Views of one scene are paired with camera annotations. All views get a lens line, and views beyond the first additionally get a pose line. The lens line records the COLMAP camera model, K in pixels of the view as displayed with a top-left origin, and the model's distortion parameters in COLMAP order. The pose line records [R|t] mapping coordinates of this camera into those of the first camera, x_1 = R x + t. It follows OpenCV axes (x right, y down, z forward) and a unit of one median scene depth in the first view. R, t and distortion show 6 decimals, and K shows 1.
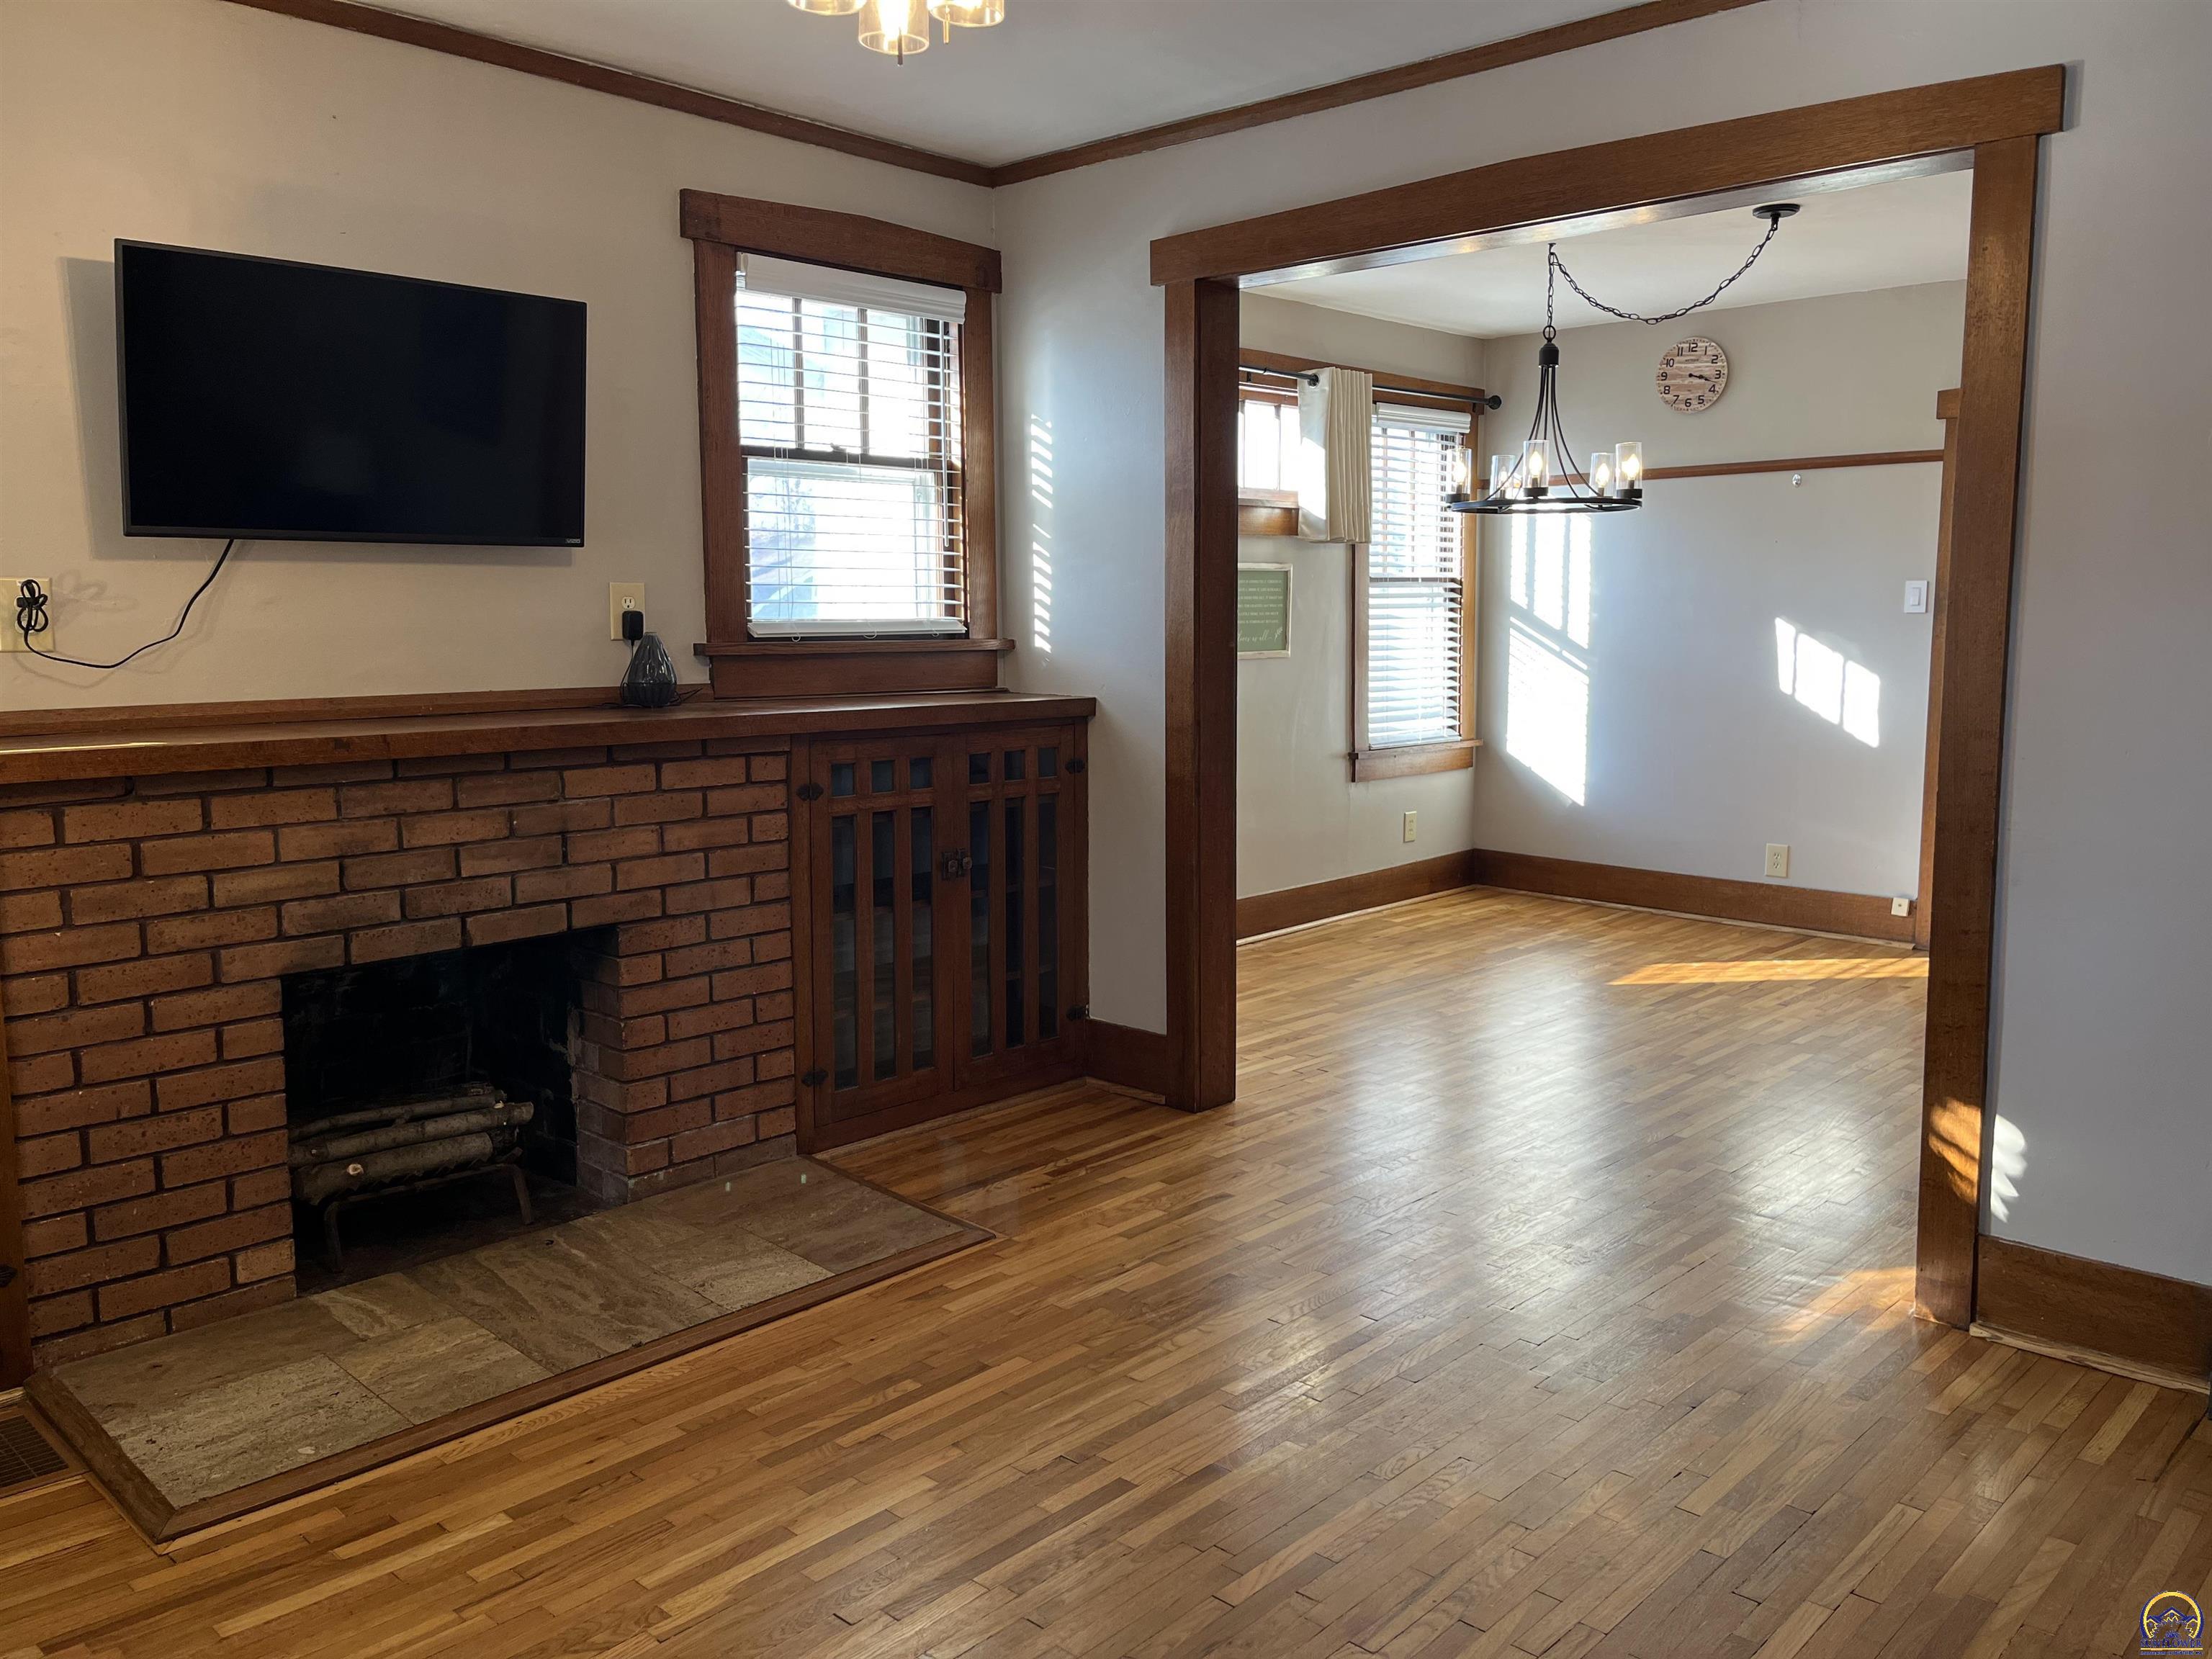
lens RADIAL K [[1687.4, 0, 1089.4], [0, 1687.4, 823.4], [0, 0, 1]] dist [0.029386, -0.025862]
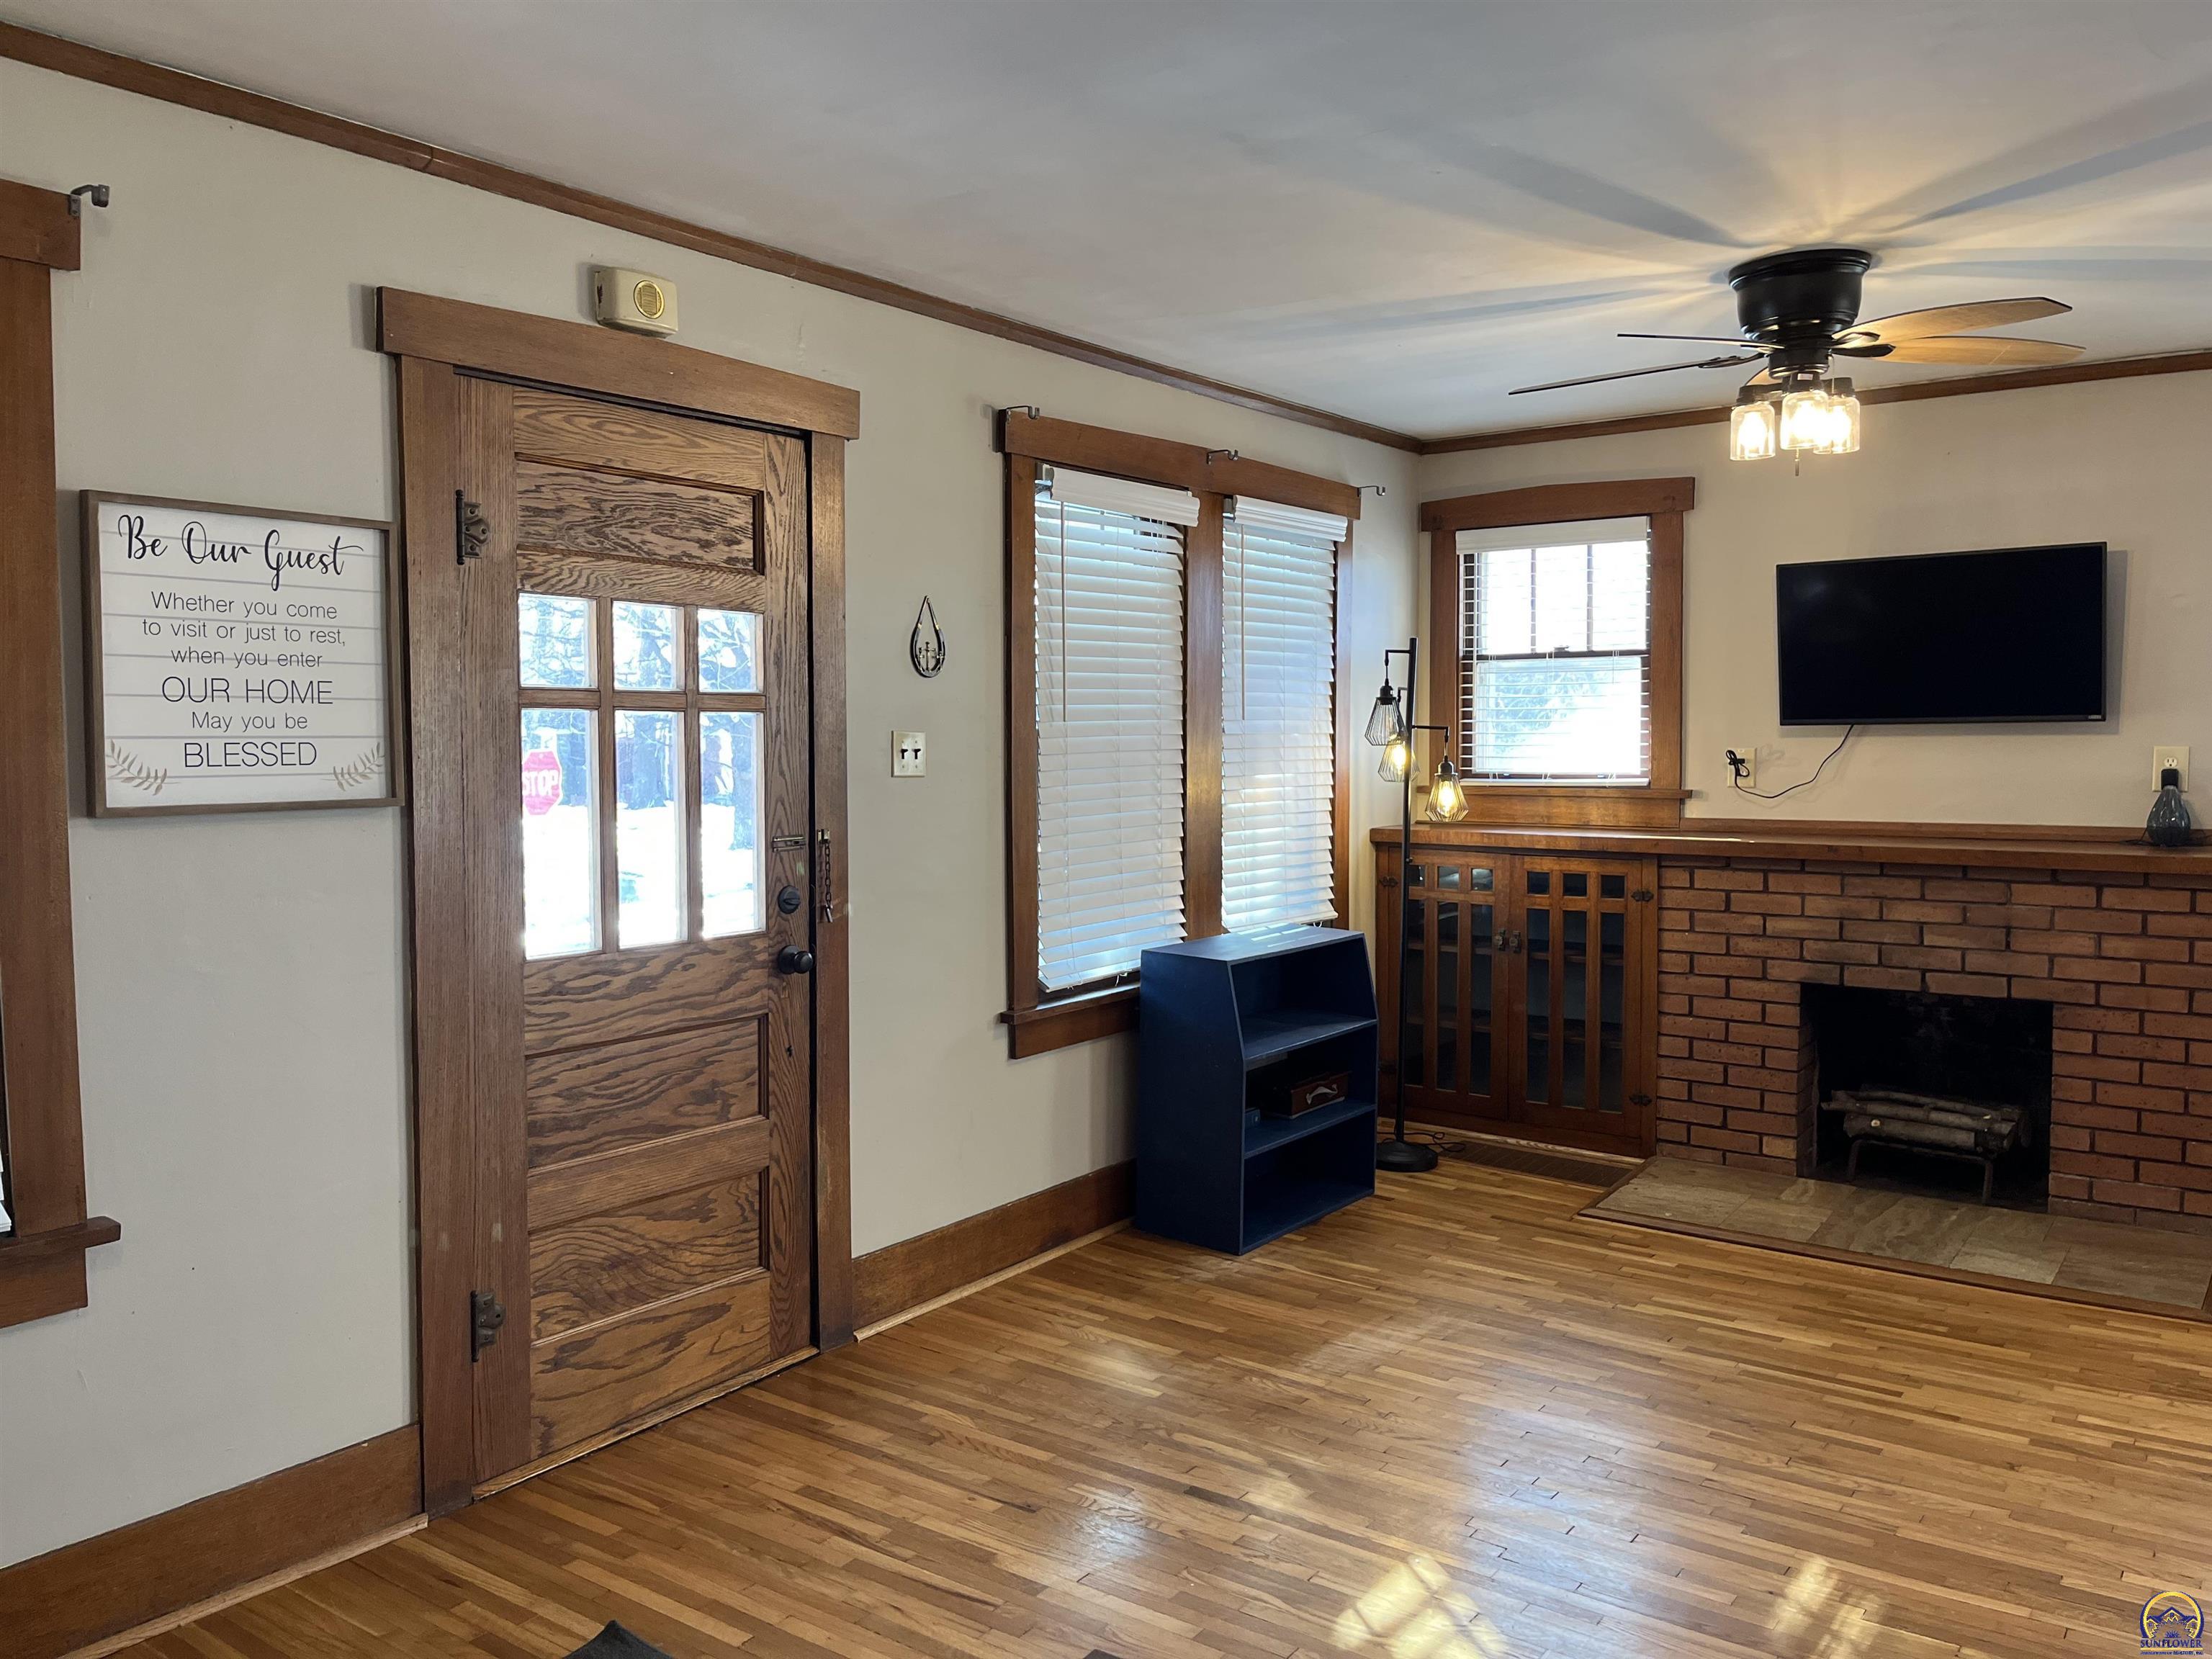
lens RADIAL K [[1687.4, 0, 1096.2], [0, 1687.4, 818.6], [0, 0, 1]] dist [0.029386, -0.025862]
pose [[0.111774, 0.056364, -0.992134, 1.079686], [-0.115505, 0.992360, 0.043364, -0.062622], [0.986998, 0.109749, 0.117431, 0.084770]]
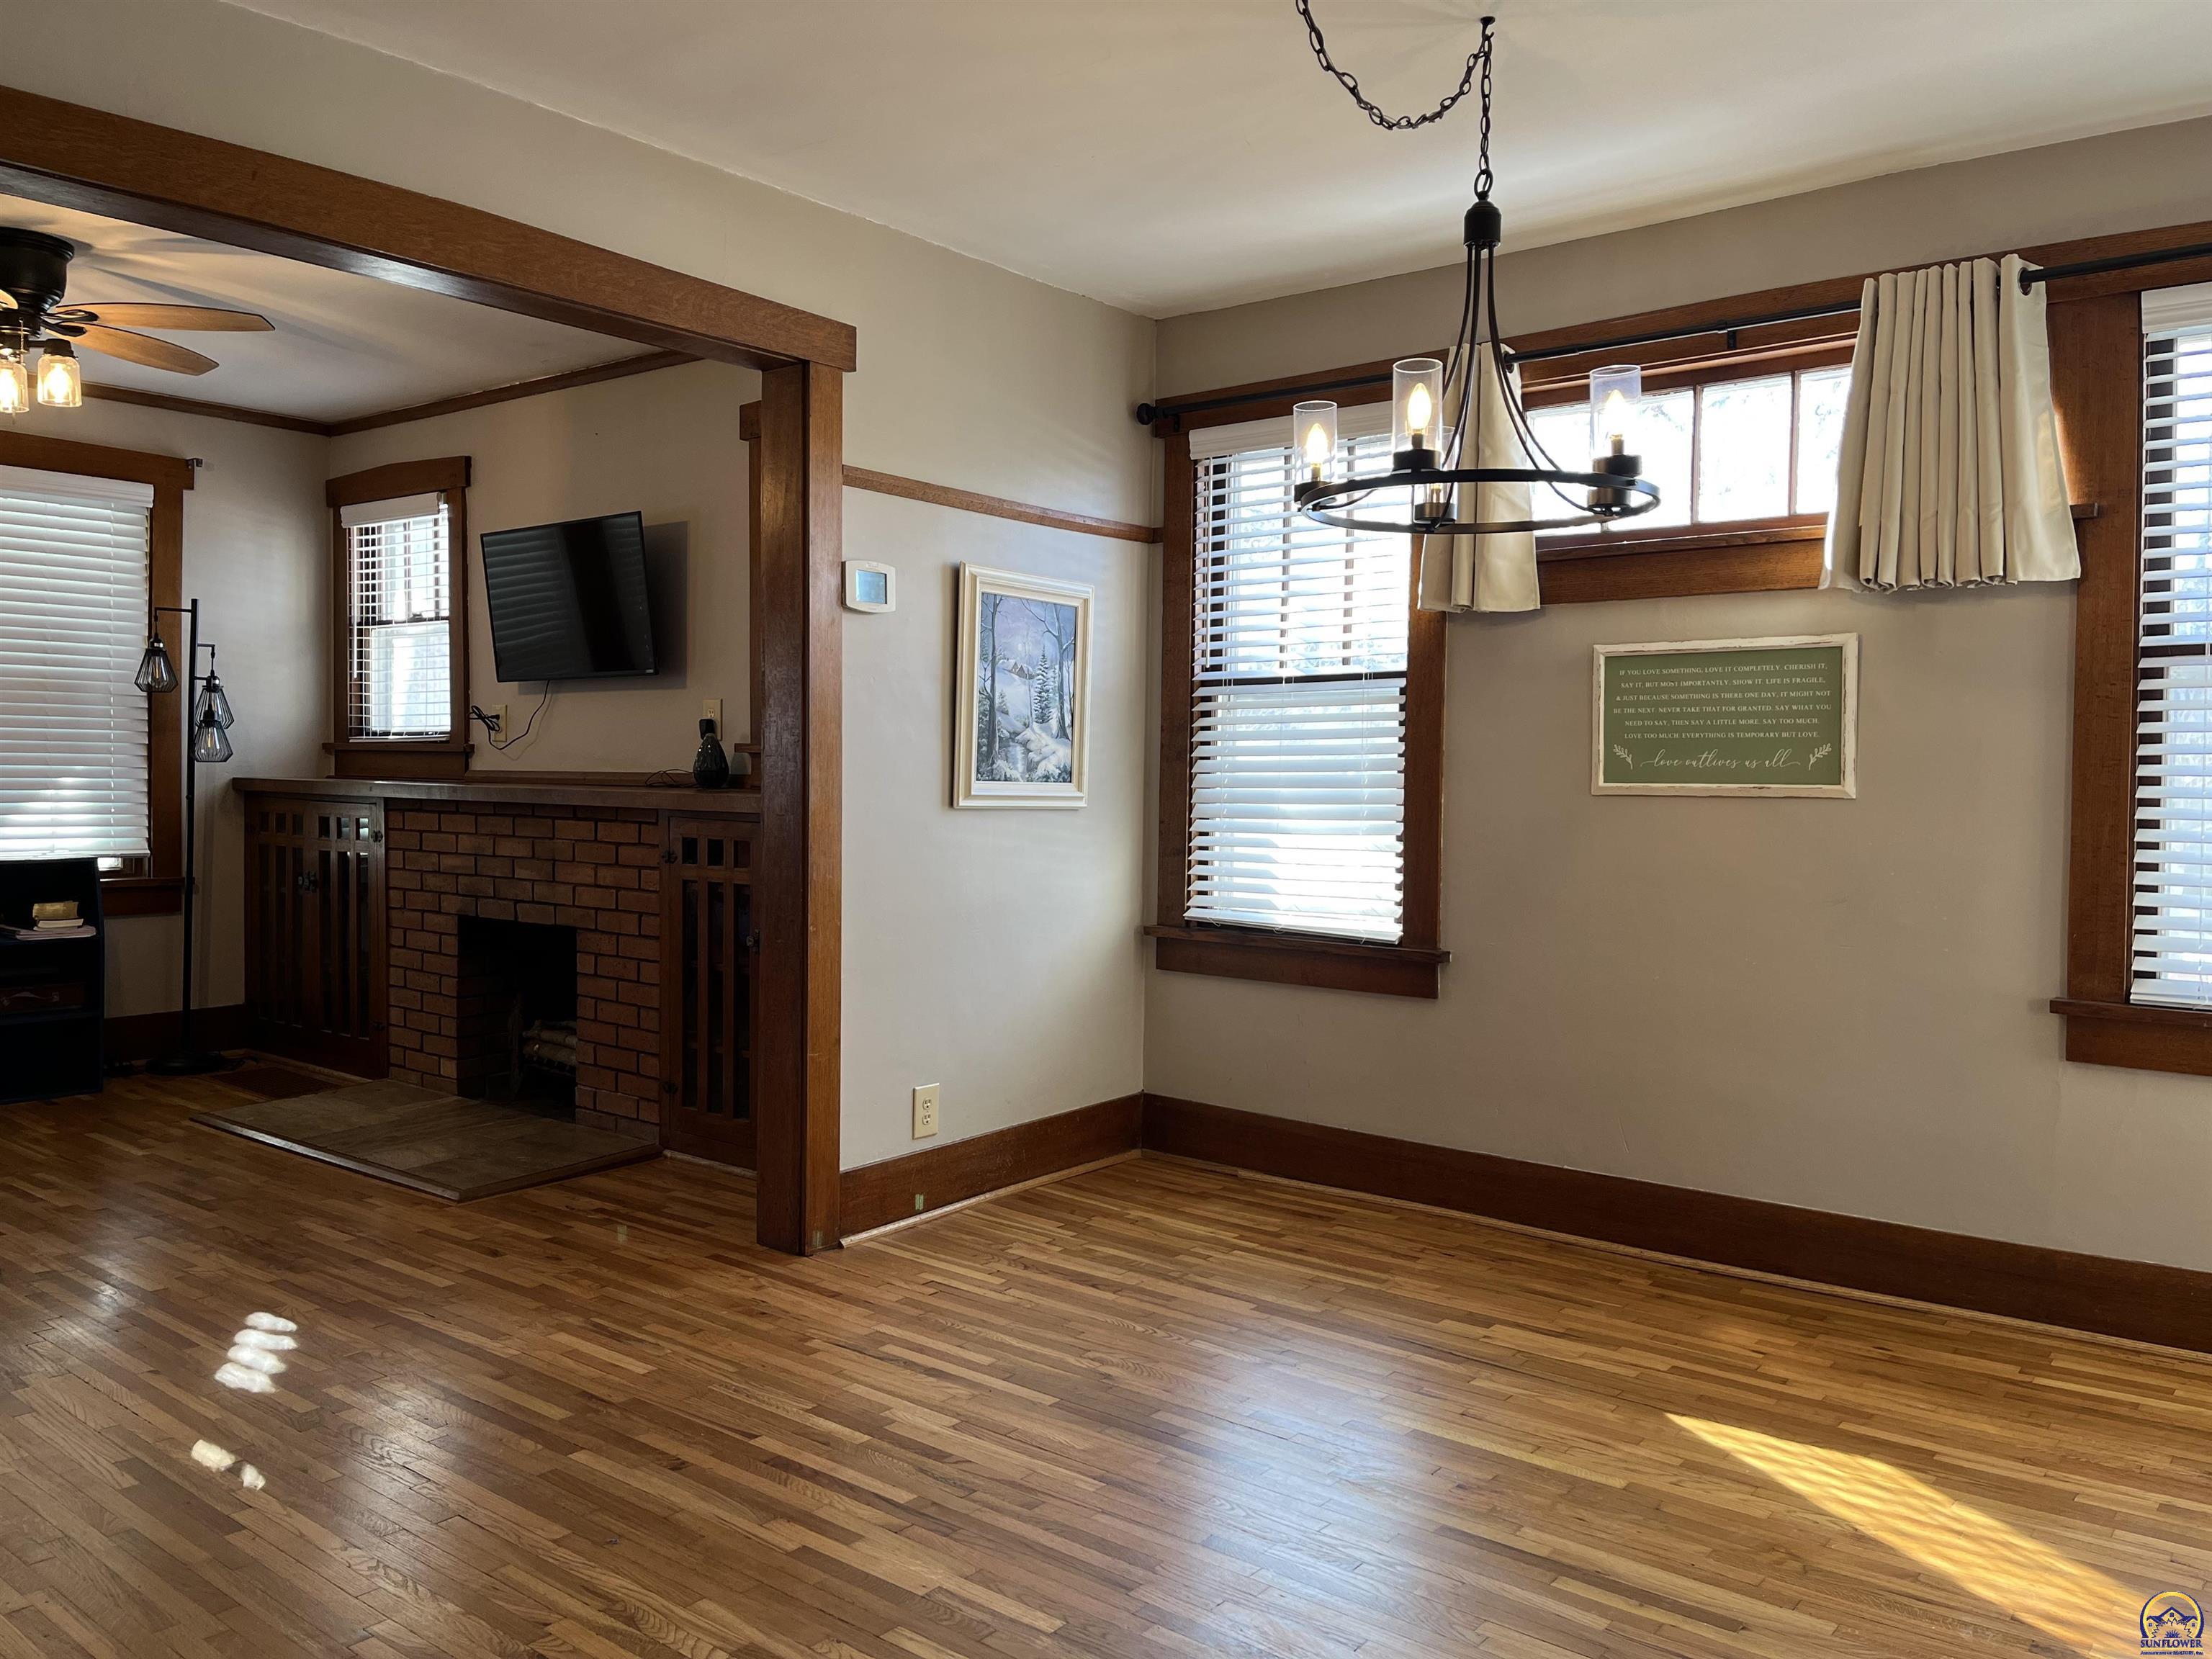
lens RADIAL K [[1687.4, 0, 1101.7], [0, 1687.4, 800.5], [0, 0, 1]] dist [0.029386, -0.025862]
pose [[0.093823, 0.031691, -0.995084, 1.364913], [-0.134062, 0.990792, 0.018914, -0.155732], [0.986521, 0.131628, 0.097208, 1.444078]]
